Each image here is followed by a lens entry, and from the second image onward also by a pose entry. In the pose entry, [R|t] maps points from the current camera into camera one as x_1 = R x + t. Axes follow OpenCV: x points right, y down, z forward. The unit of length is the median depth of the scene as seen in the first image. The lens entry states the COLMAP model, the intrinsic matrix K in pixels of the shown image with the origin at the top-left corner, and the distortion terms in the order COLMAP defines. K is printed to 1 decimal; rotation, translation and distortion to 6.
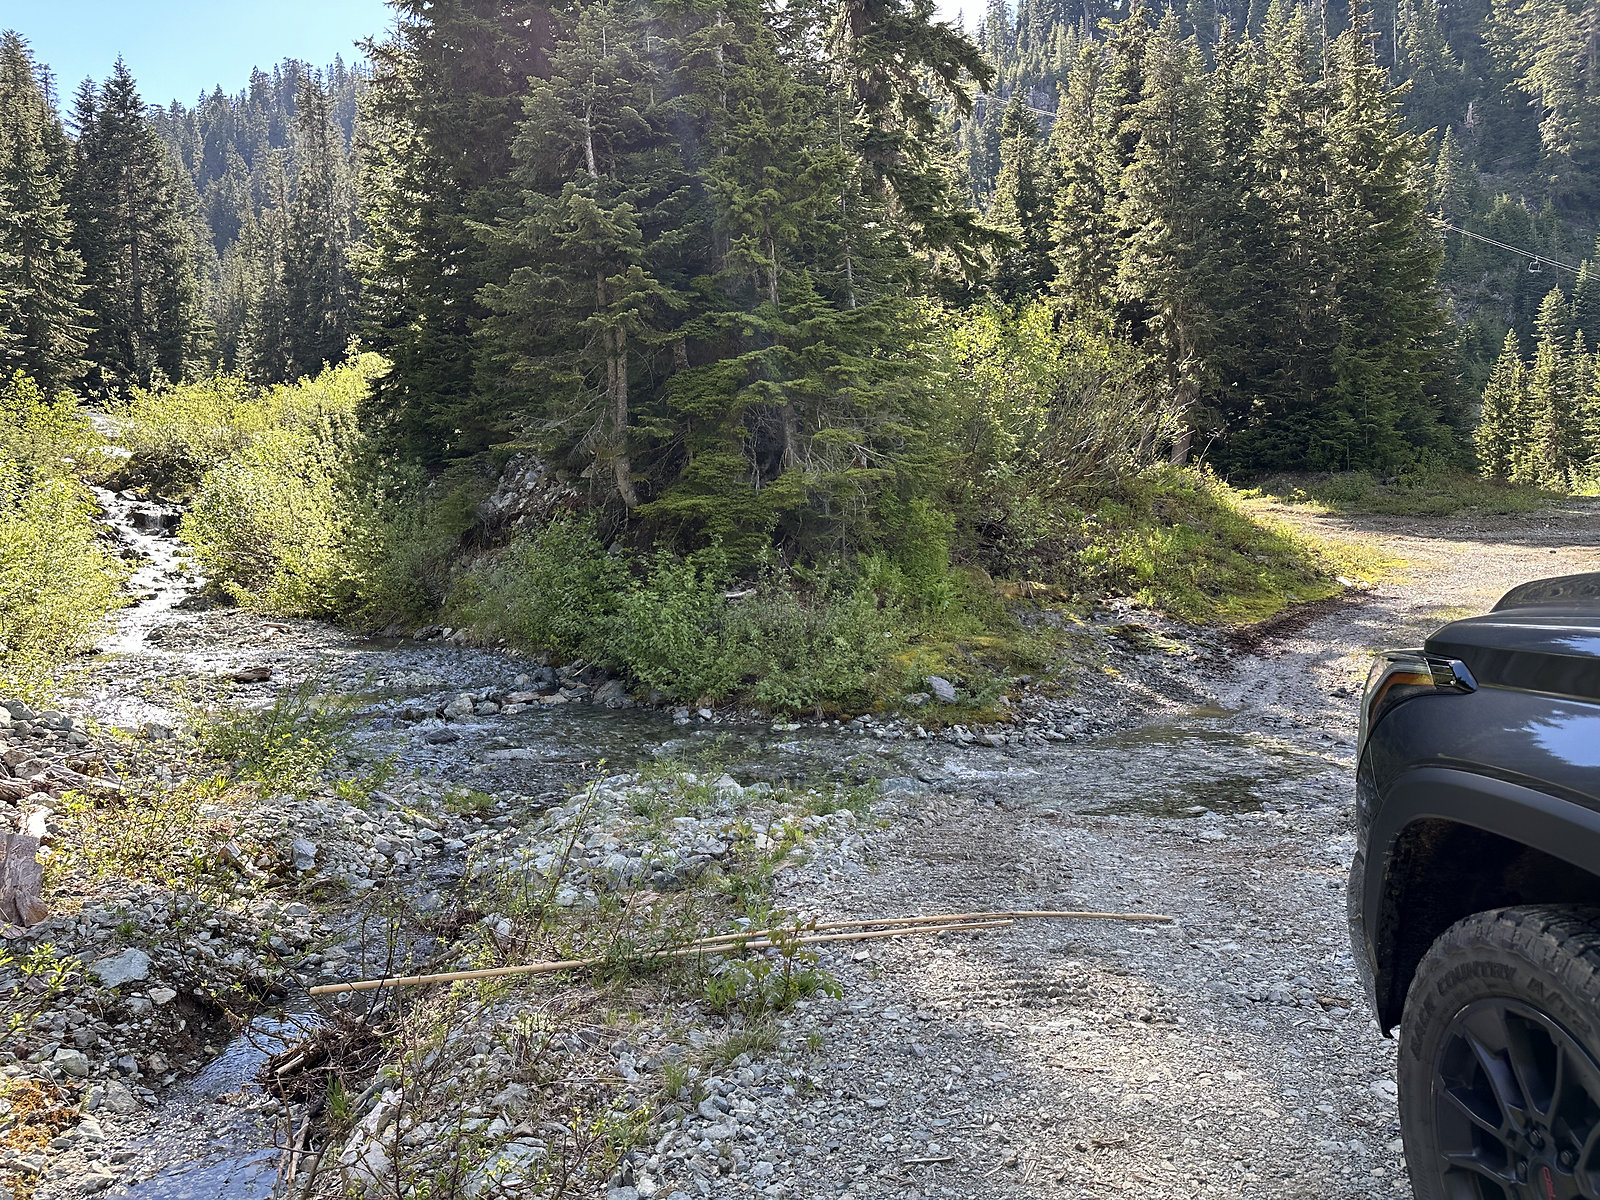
lens RADIAL K [[1117.3, 0, 803.1], [0, 1117.3, 596.6], [0, 0, 1]] dist [0.027570, -0.029815]
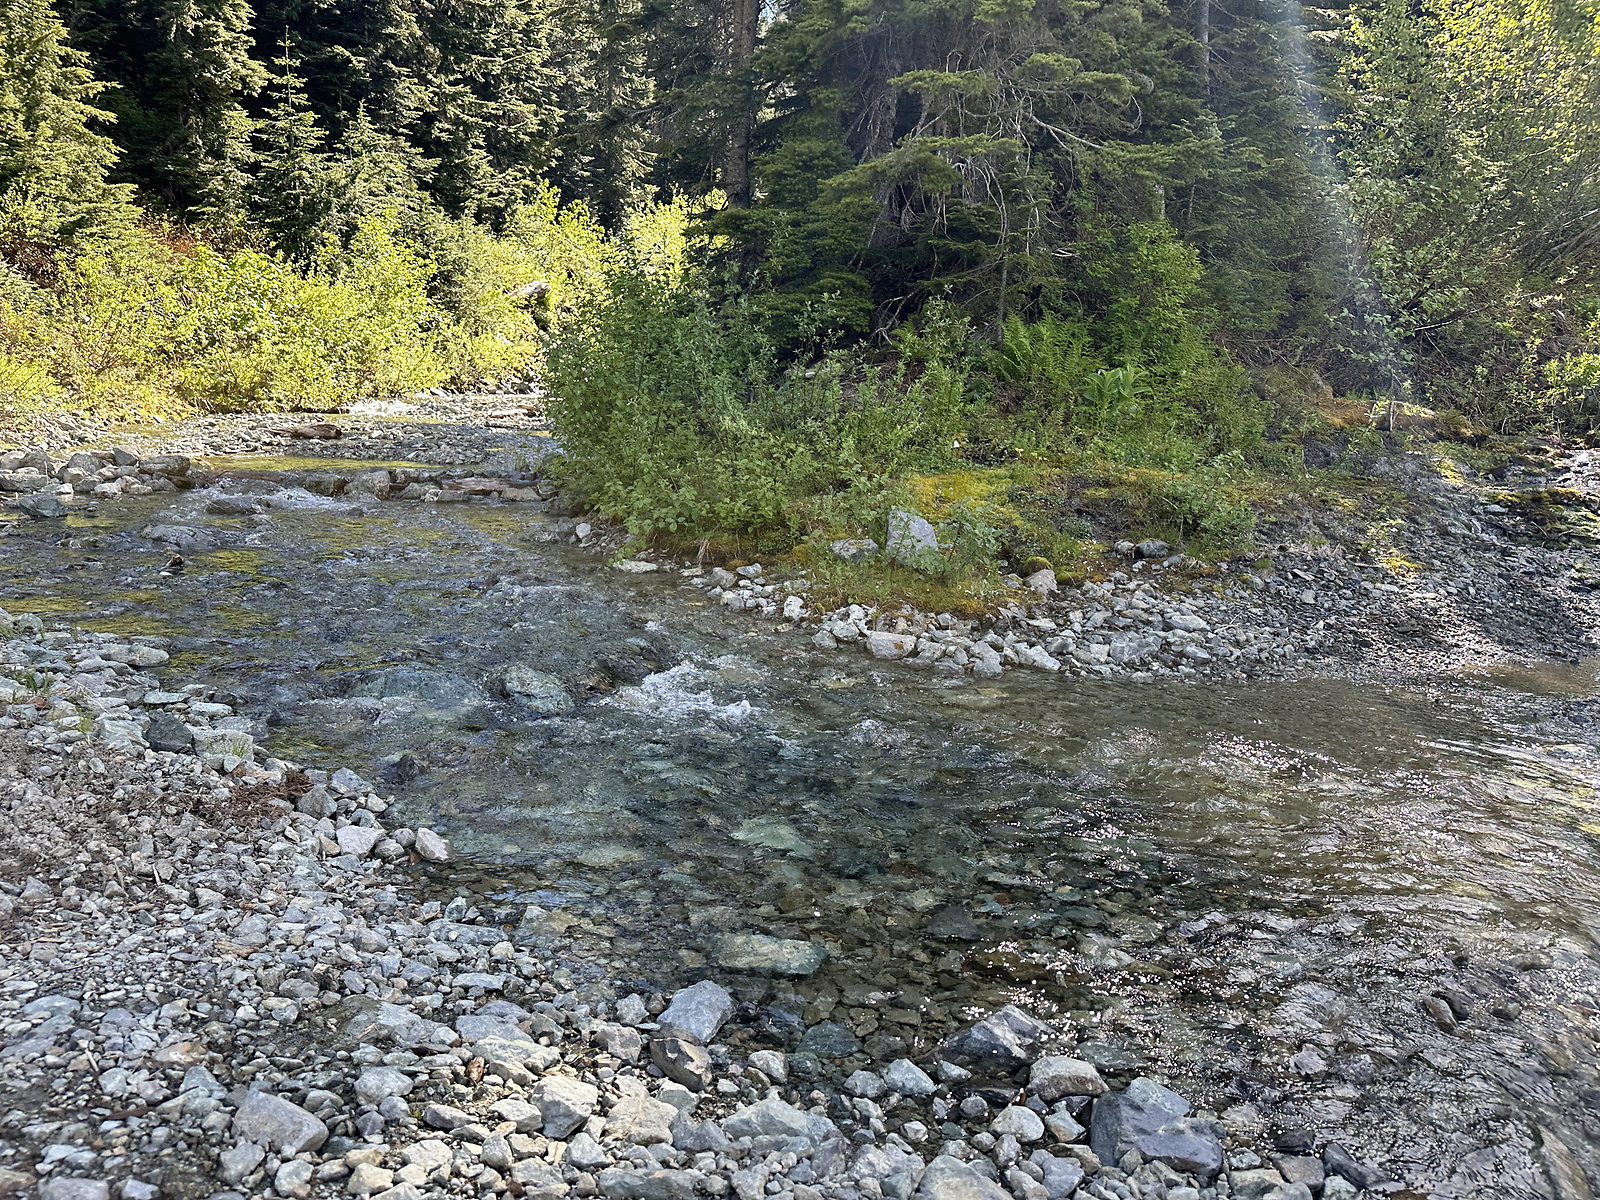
lens RADIAL K [[1107.4, 0, 801.1], [0, 1107.4, 615.8], [0, 0, 1]] dist [0.041034, -0.044450]
pose [[0.864795, 0.163694, -0.474693, 0.119623], [-0.096391, 0.981907, 0.162997, 0.015086], [0.492786, -0.095203, 0.864927, 0.192374]]
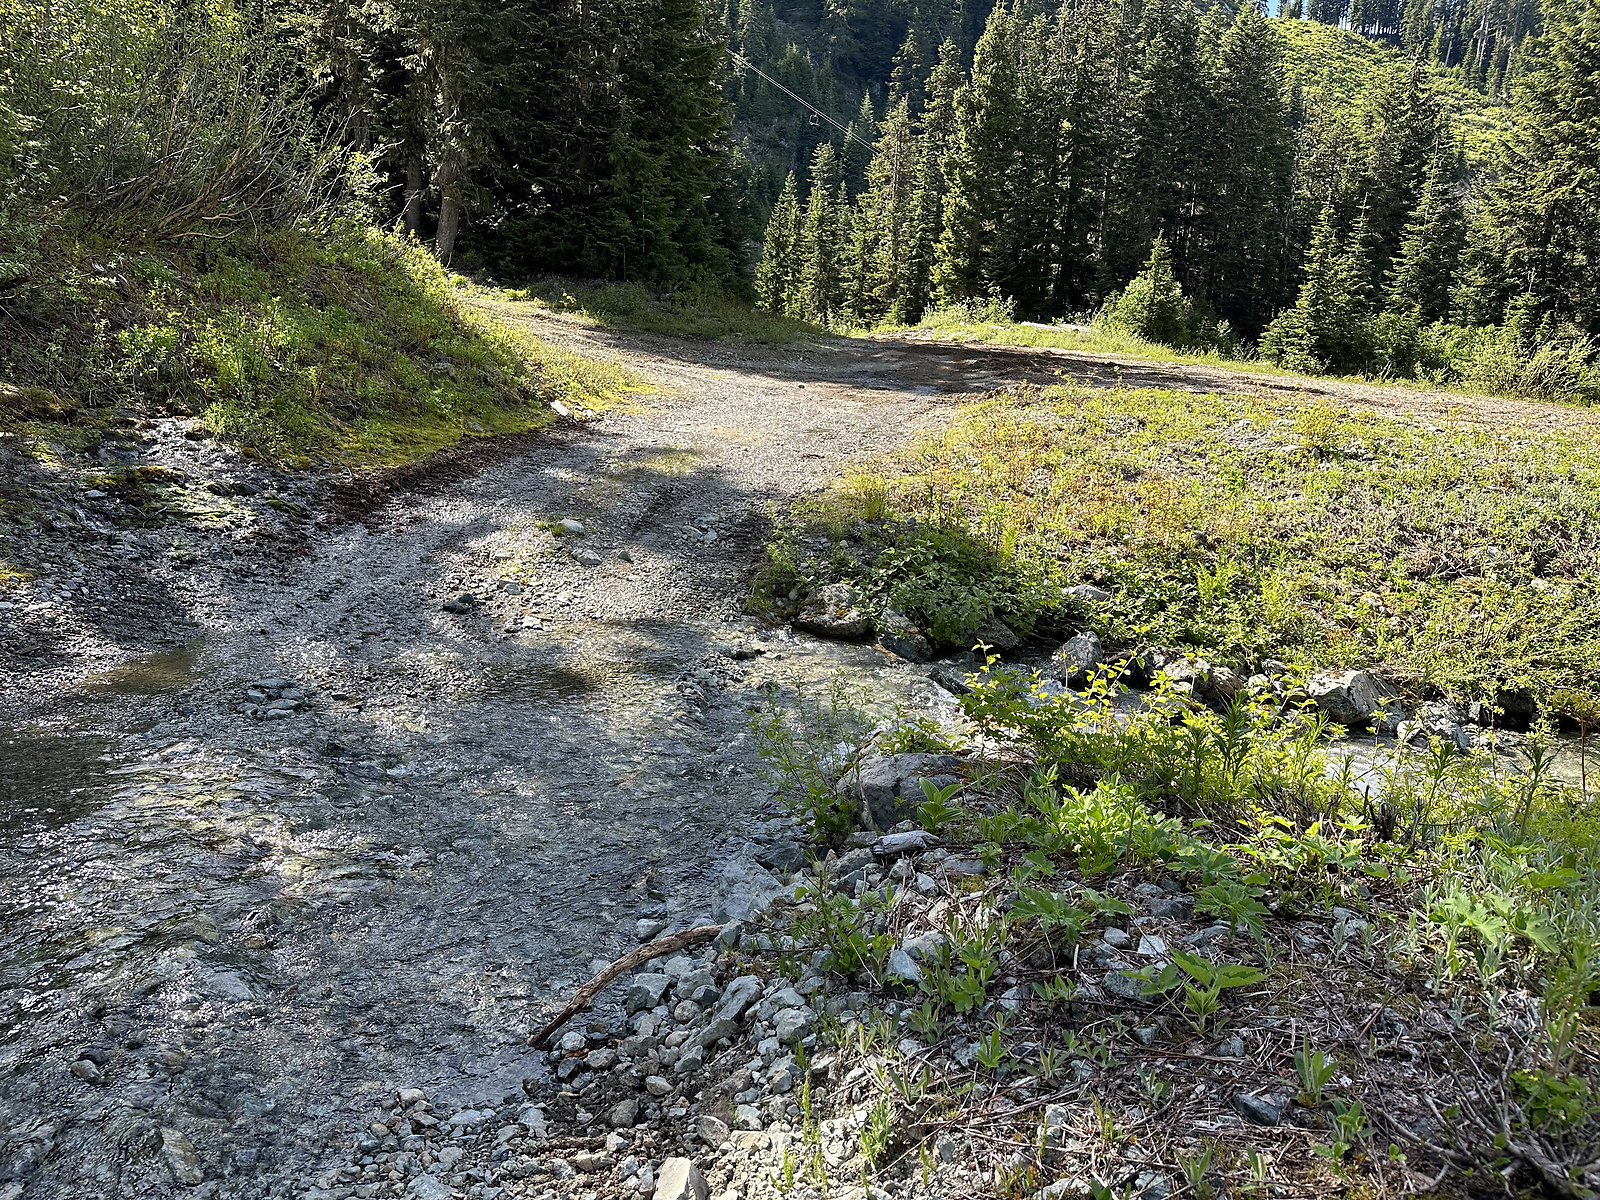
lens RADIAL K [[1094.0, 0, 798.0], [0, 1094.0, 626.1], [0, 0, 1]] dist [0.040778, -0.067019]
pose [[0.838712, -0.055524, 0.541737, 0.127550], [-0.050800, 0.982474, 0.179344, -0.005916], [-0.542200, -0.177938, 0.821193, 0.175619]]
